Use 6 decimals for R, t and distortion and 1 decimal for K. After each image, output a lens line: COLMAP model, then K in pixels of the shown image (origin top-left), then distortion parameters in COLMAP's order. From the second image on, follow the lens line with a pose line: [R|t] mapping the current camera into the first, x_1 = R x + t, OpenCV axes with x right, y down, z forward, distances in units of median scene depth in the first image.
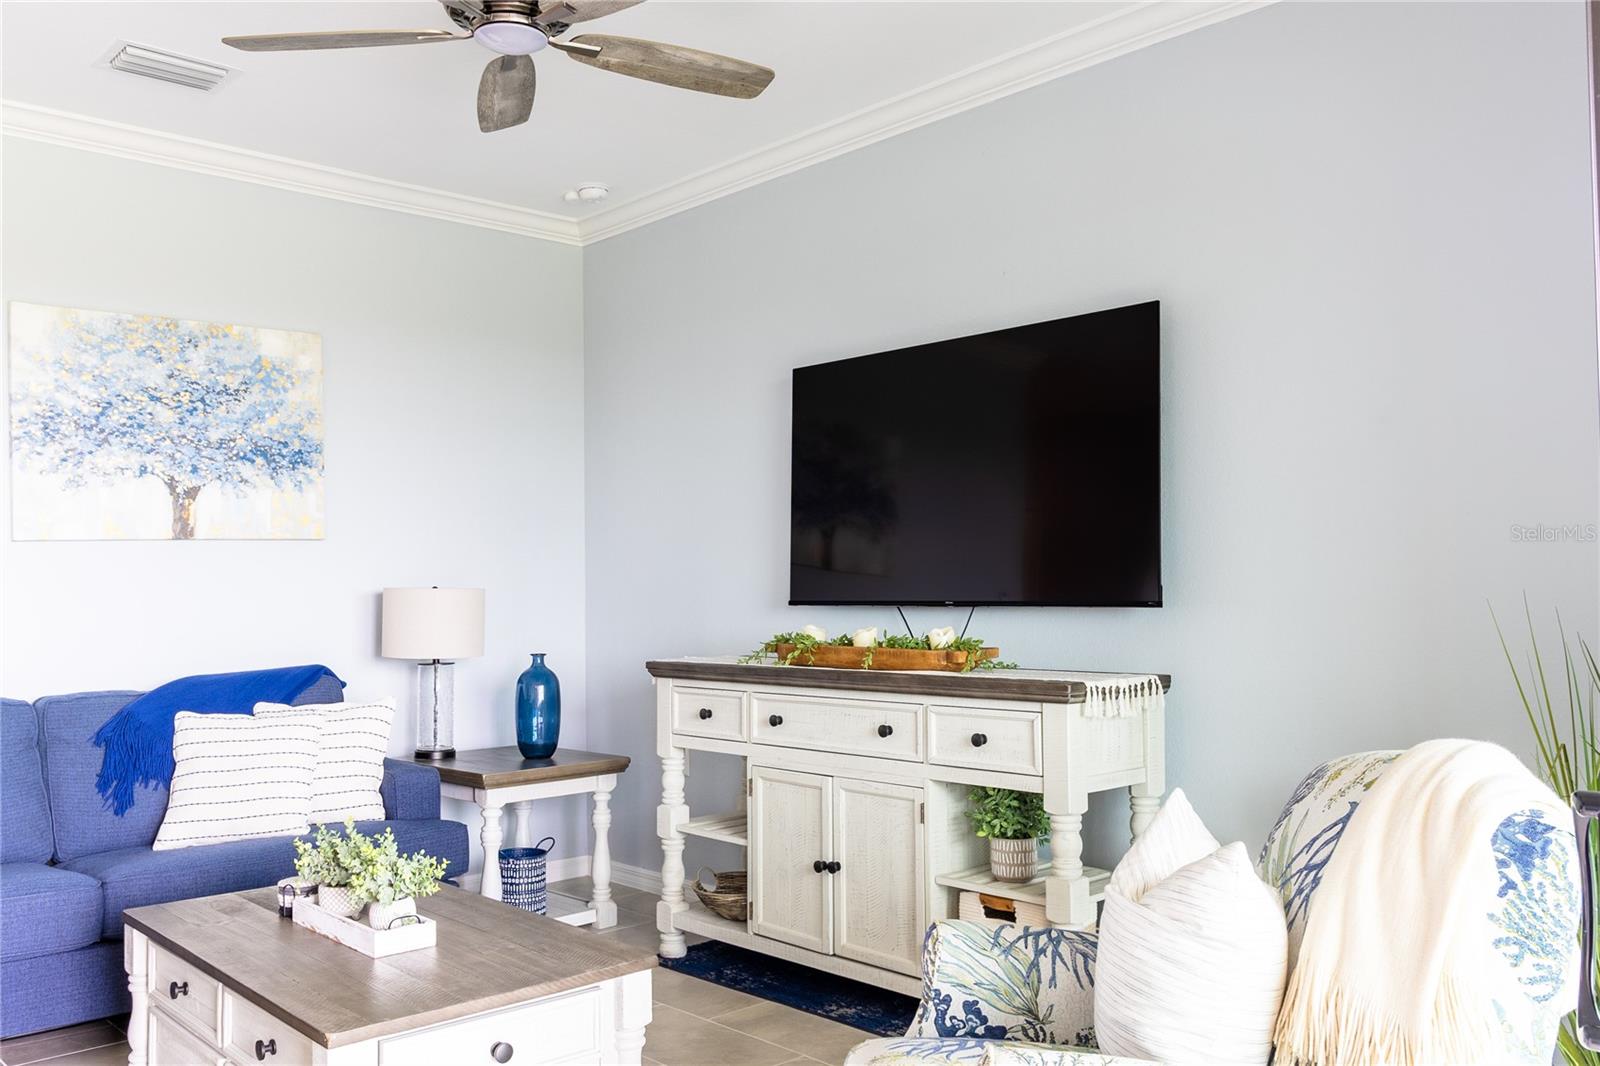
lens RADIAL K [[1321.0, 0, 800.0], [0, 1321.0, 533.0], [0, 0, 1]] dist [0.000370, -0.000644]
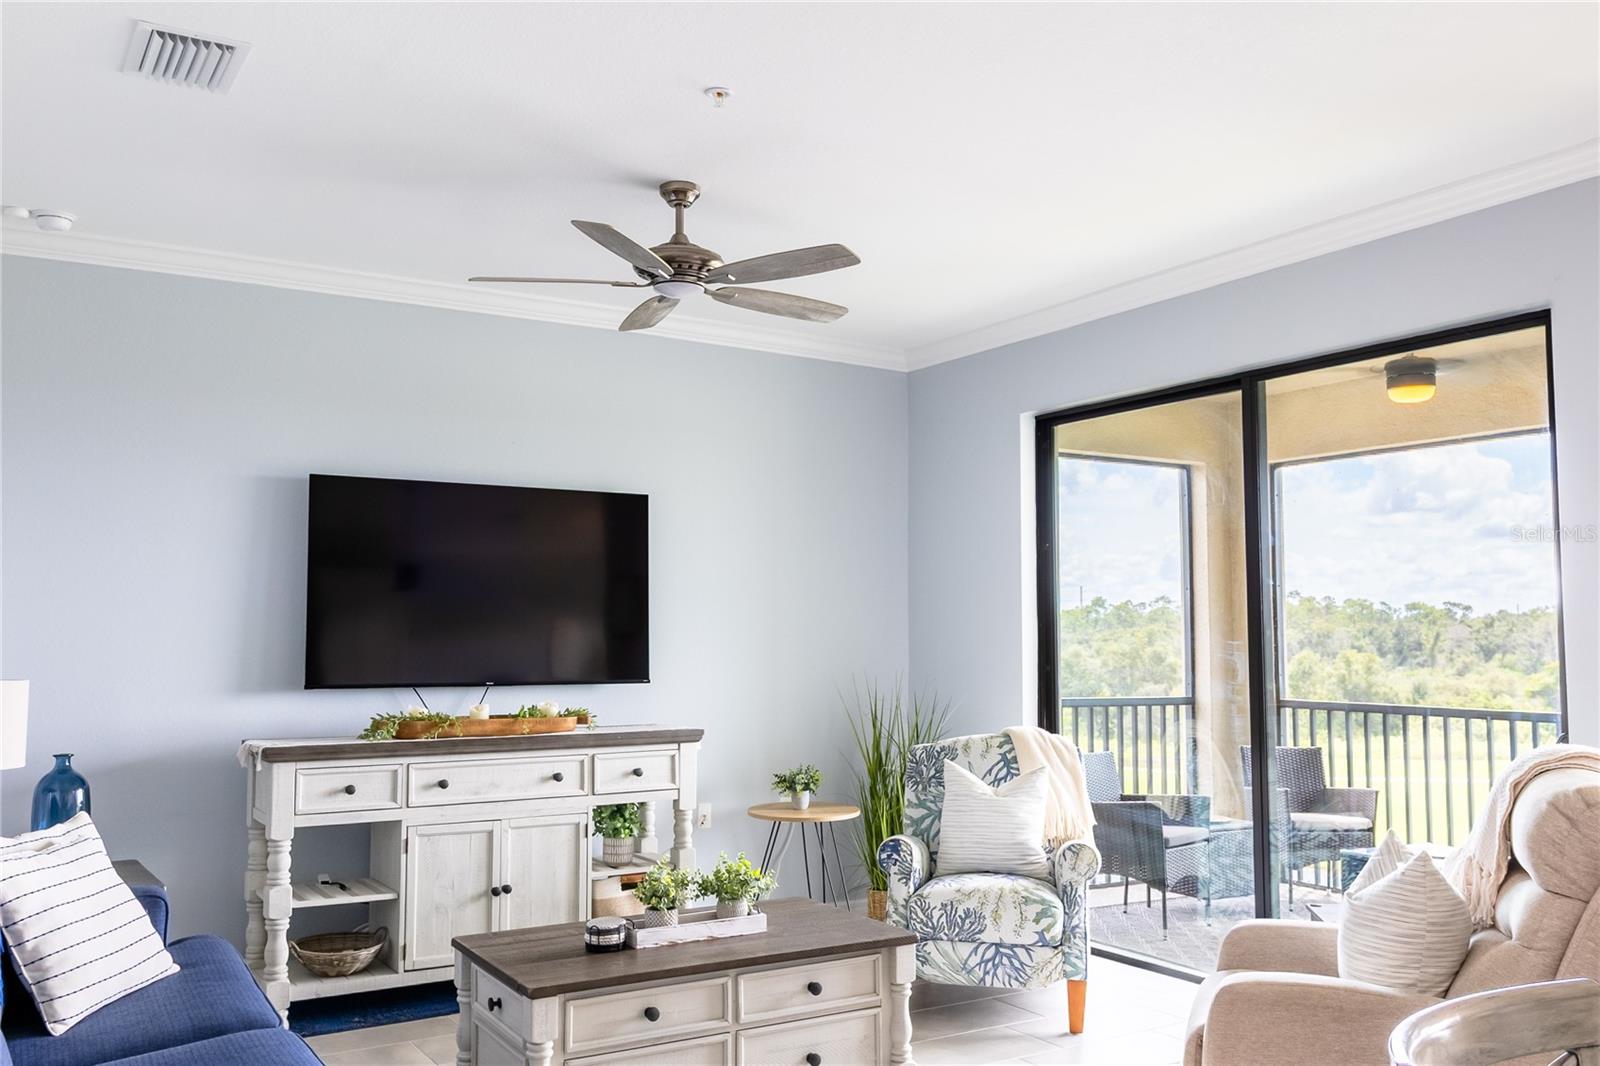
lens RADIAL K [[1327.1, 0, 800.0], [0, 1327.1, 533.0], [0, 0, 1]] dist [0.009667, -0.055117]
pose [[0.196532, 0.084989, 0.976807, -1.142613], [-0.043617, 0.996008, -0.077883, -0.007472], [-0.979527, -0.027299, 0.199454, 0.431074]]
